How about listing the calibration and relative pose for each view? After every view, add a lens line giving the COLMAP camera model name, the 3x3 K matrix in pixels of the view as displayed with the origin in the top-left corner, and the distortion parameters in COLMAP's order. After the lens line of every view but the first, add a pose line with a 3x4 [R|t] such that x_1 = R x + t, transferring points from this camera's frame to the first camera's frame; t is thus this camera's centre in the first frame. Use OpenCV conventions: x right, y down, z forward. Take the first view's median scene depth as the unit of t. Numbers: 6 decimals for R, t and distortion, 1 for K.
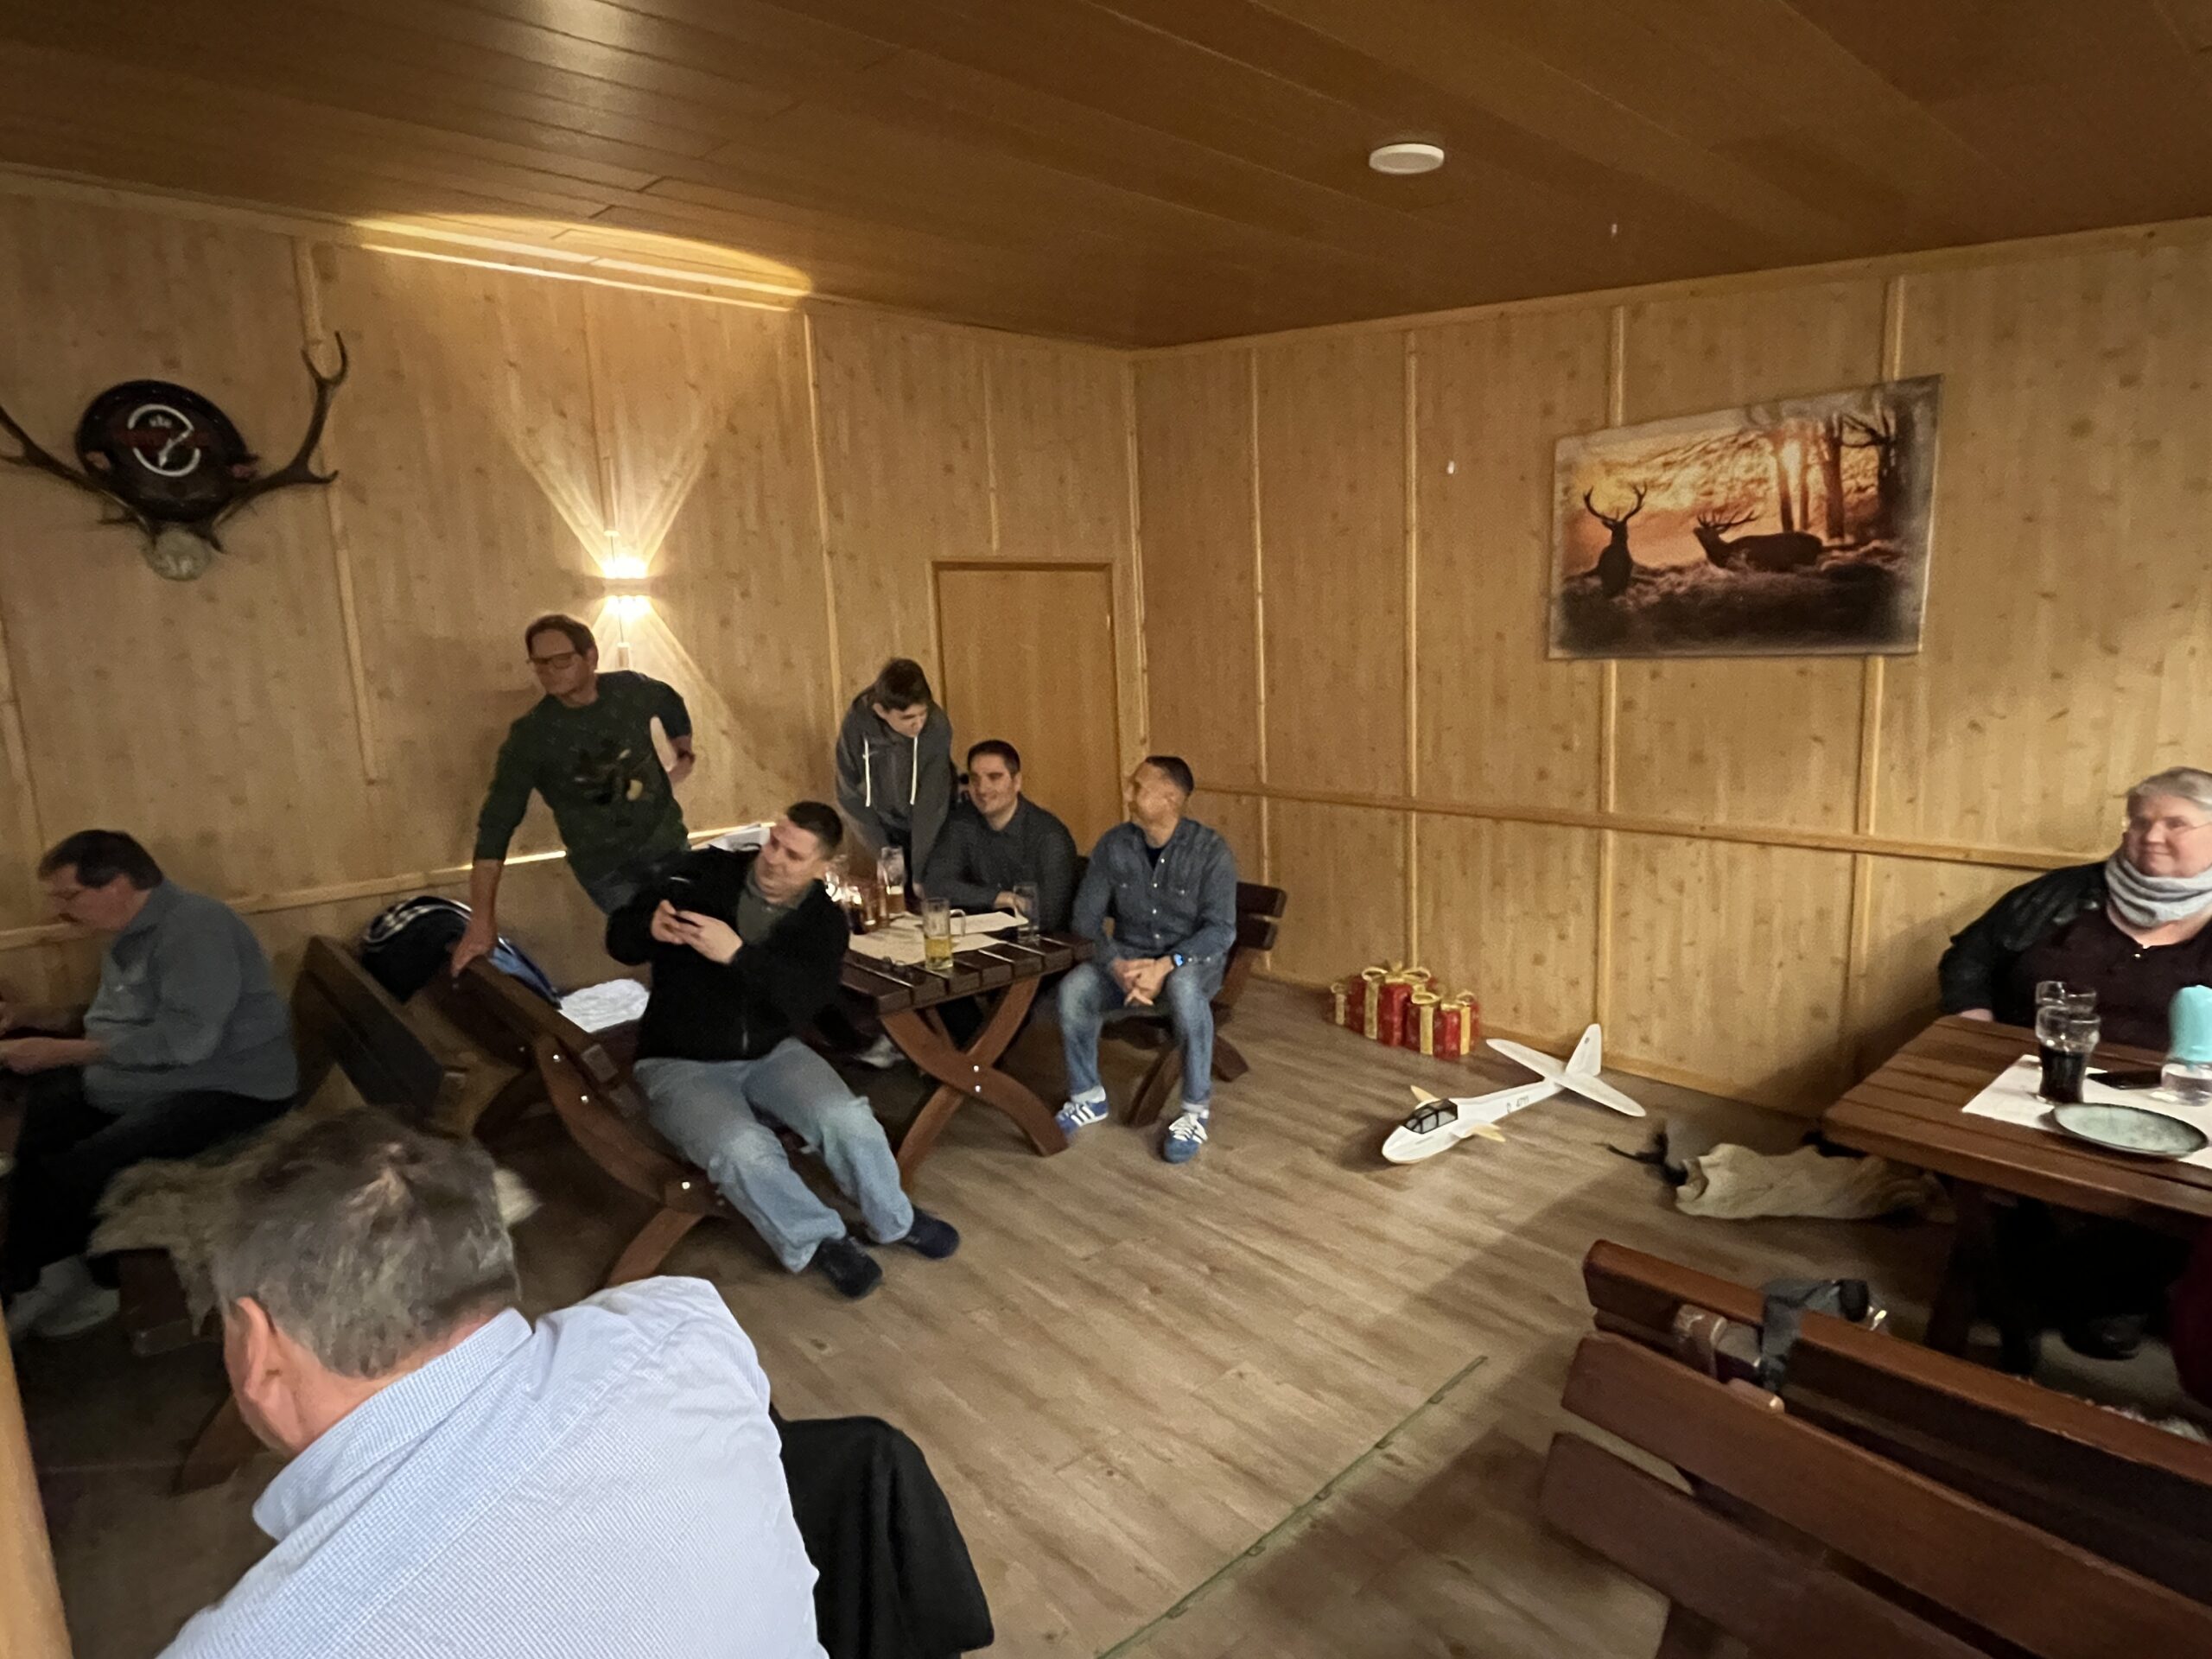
lens RADIAL K [[1195.1, 0, 1106.0], [0, 1195.1, 829.5], [0, 0, 1]] dist [-0.002804, -0.001219]
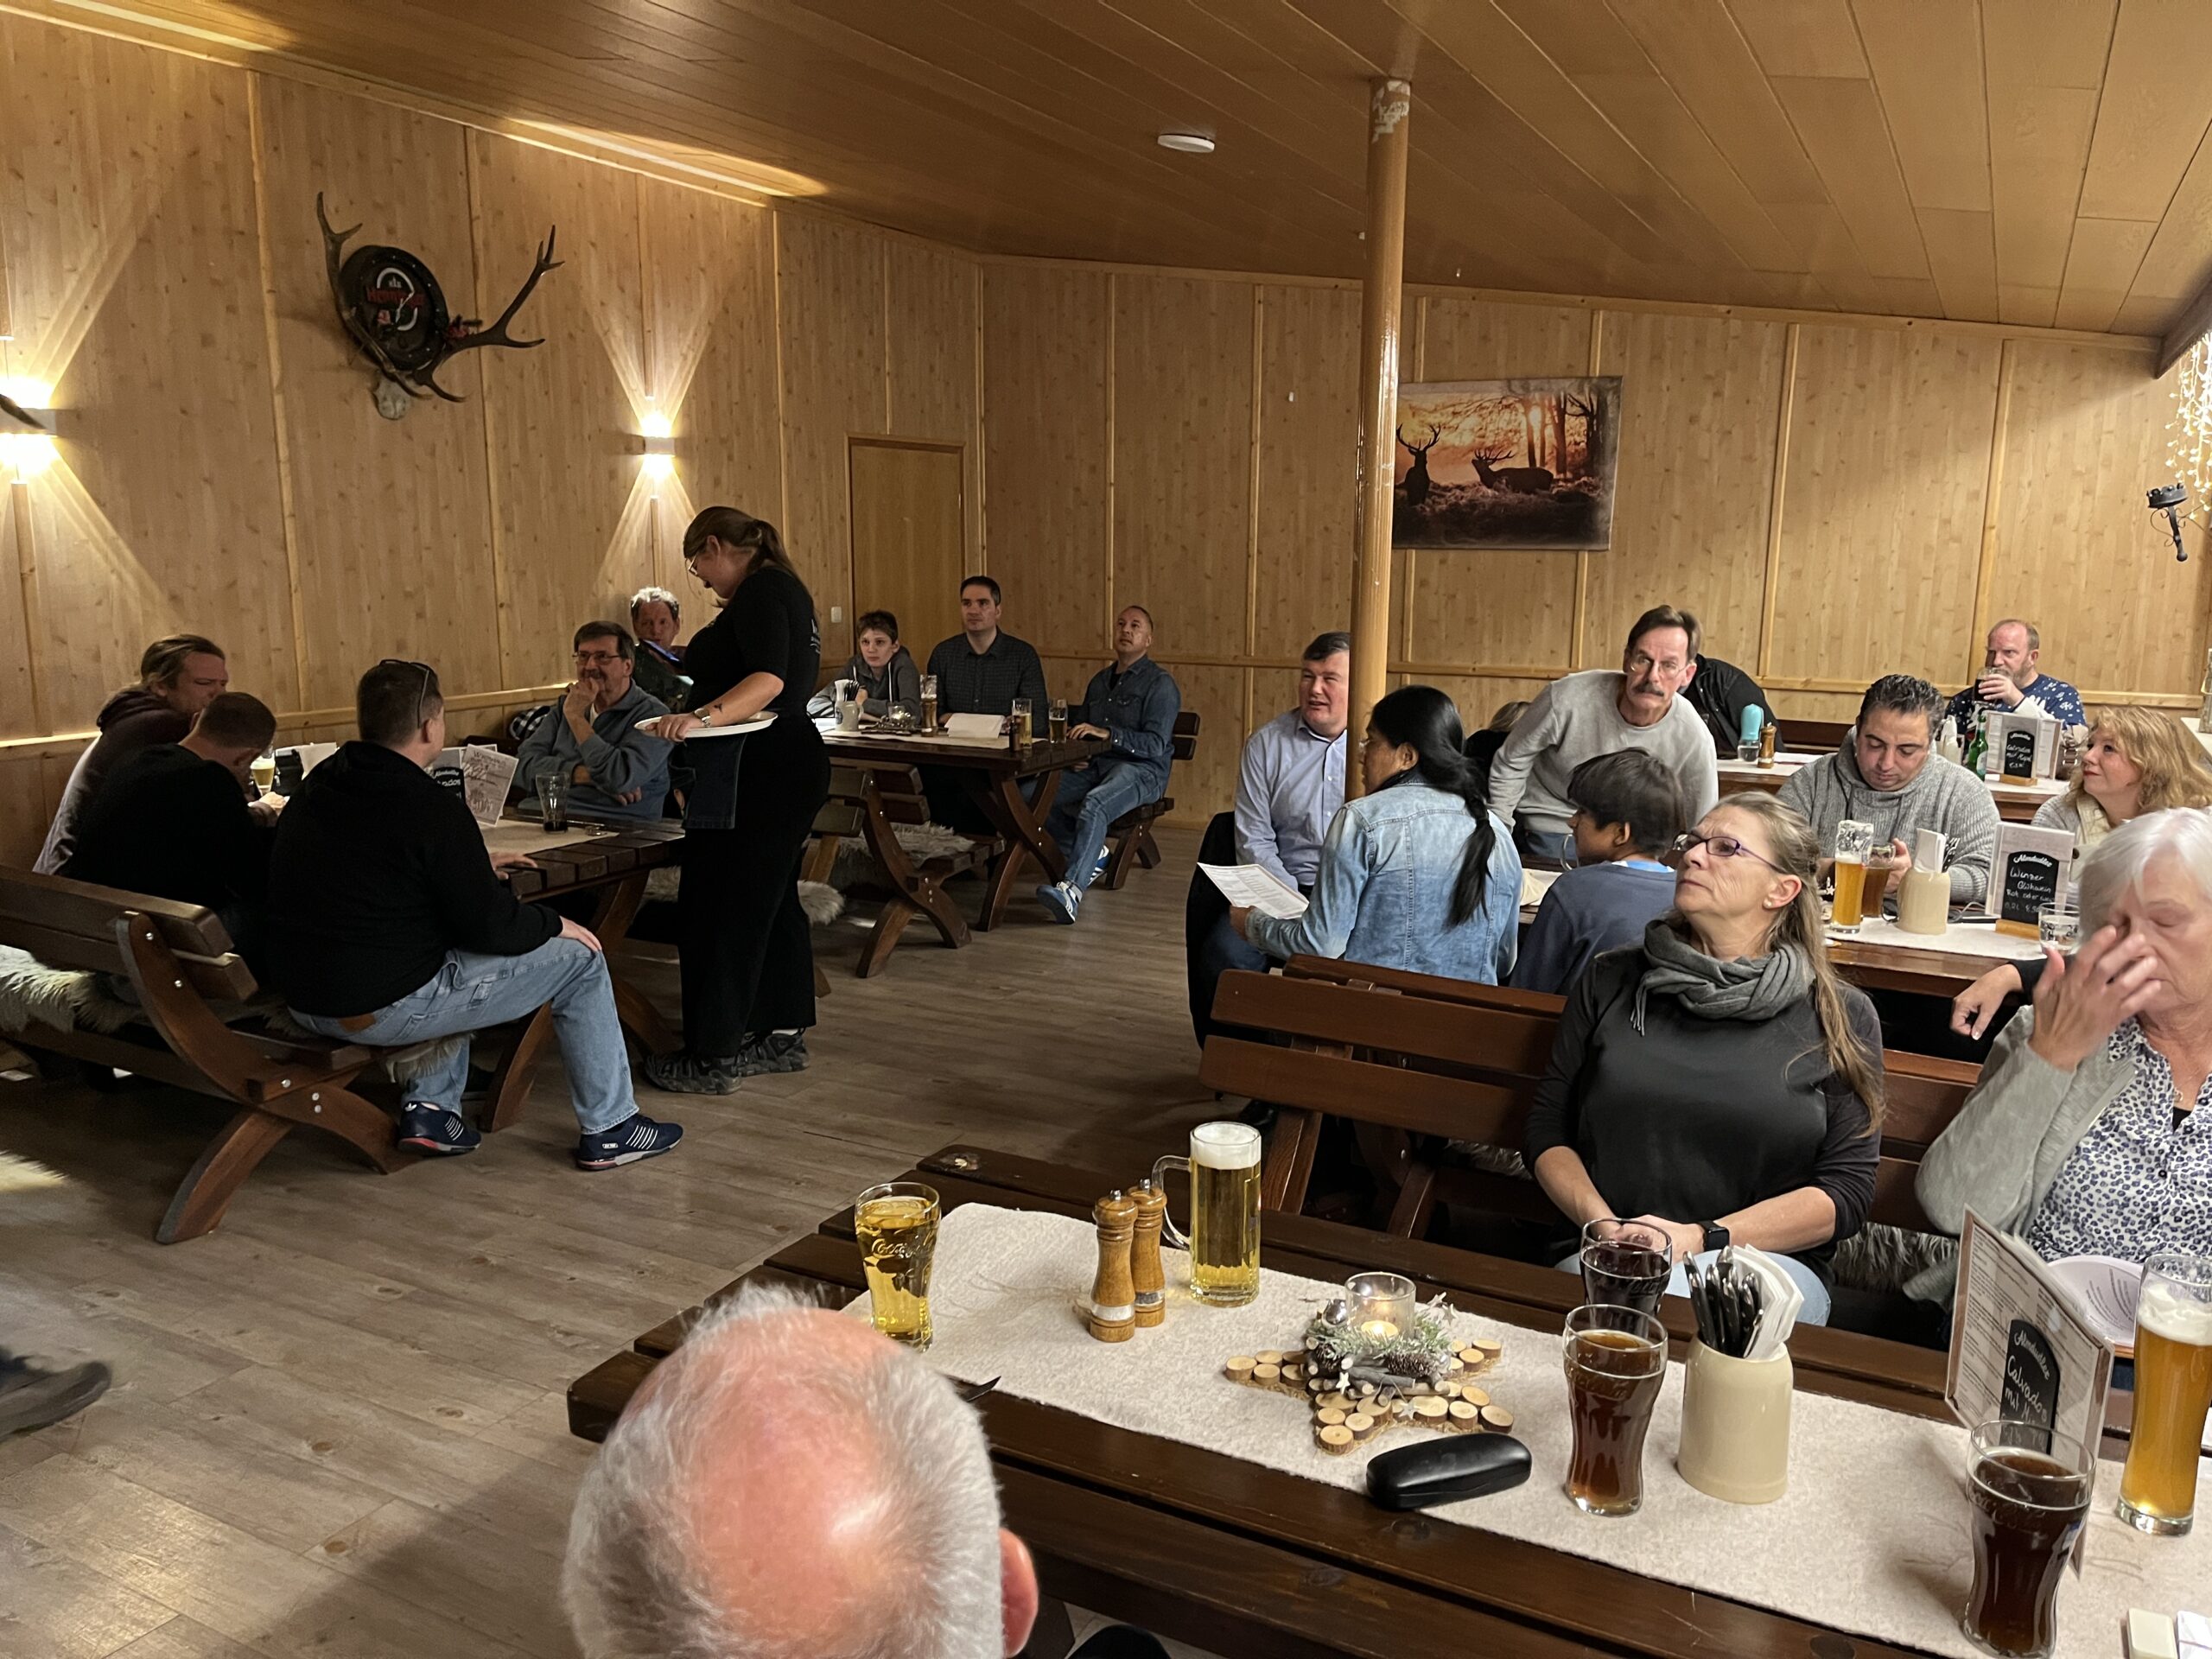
lens RADIAL K [[1672.4, 0, 1116.0], [0, 1672.4, 848.9], [0, 0, 1]] dist [0.052039, -0.076230]
pose [[0.923843, -0.022039, 0.382136, -0.695150], [0.012933, 0.999568, 0.026383, 0.160532], [-0.382552, -0.019431, 0.923729, -0.726819]]
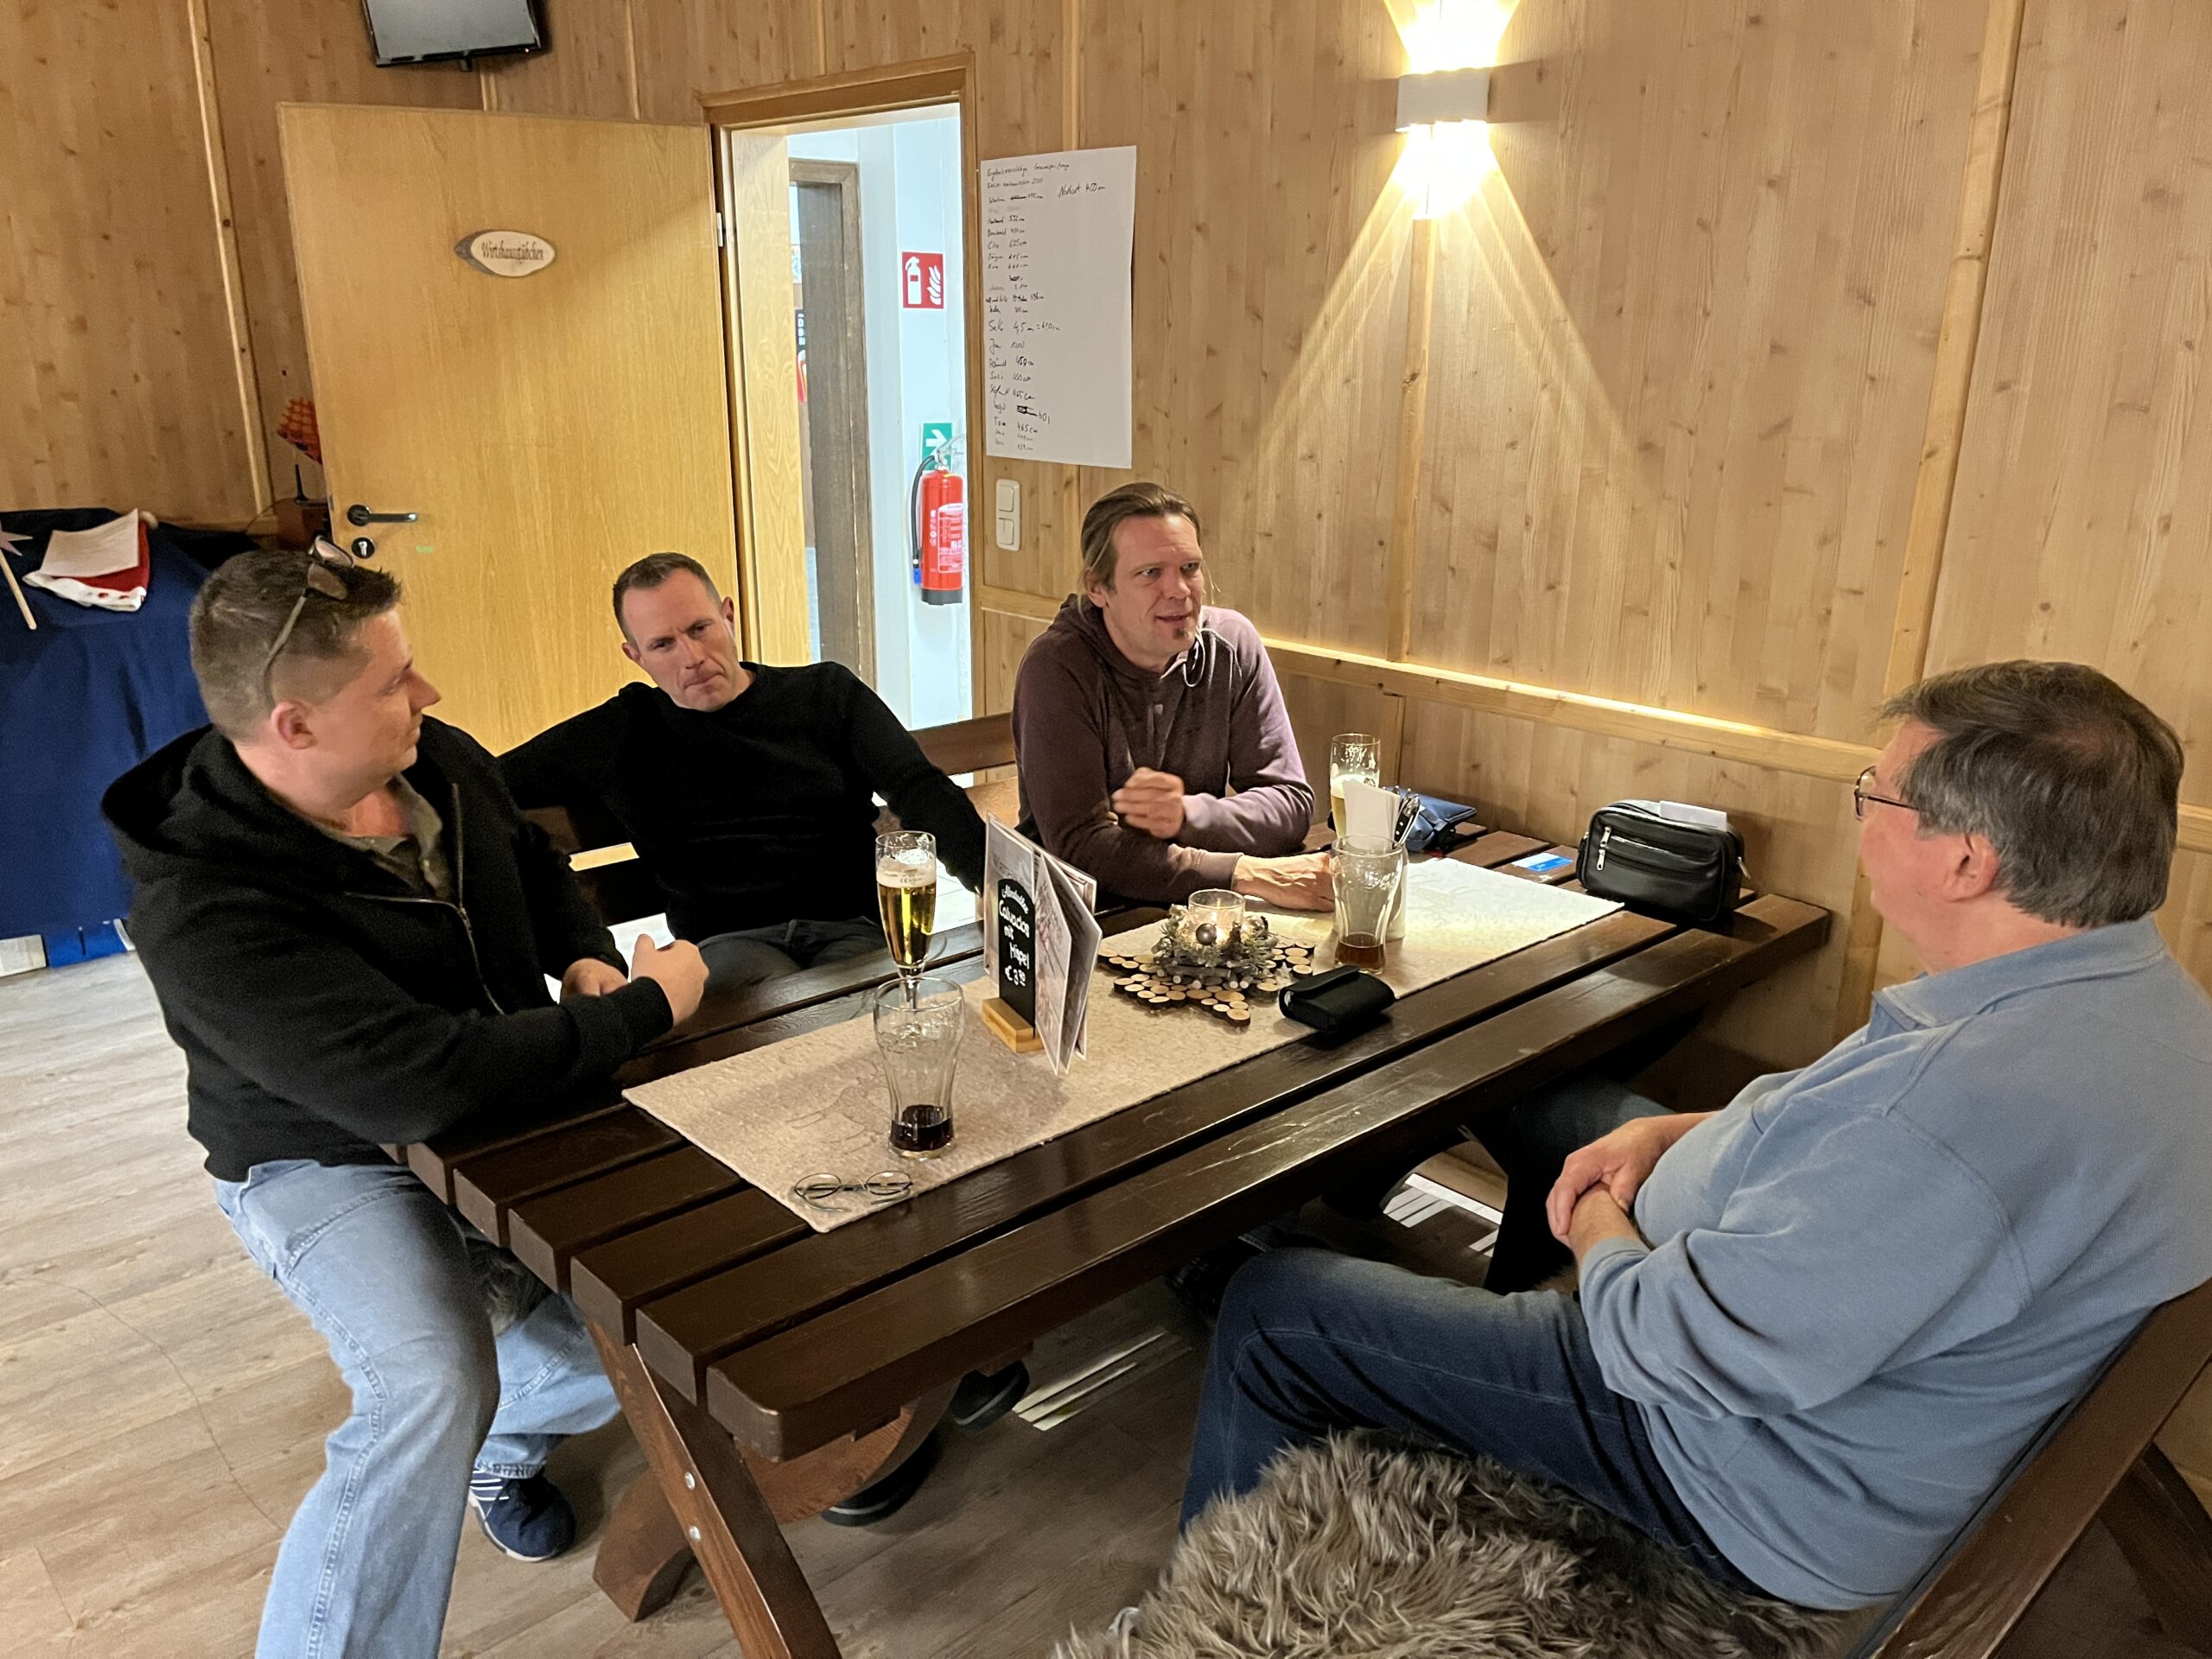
lens RADIAL K [[1703.4, 0, 1090.1], [0, 1703.4, 834.1], [0, 0, 1]] dist [0.072239, -0.095430]
pose [[0.031240, 0.332623, -0.942542, -0.207750], [-0.159283, 0.932608, 0.323838, -0.053121], [0.986738, 0.140015, 0.082116, 0.551156]]
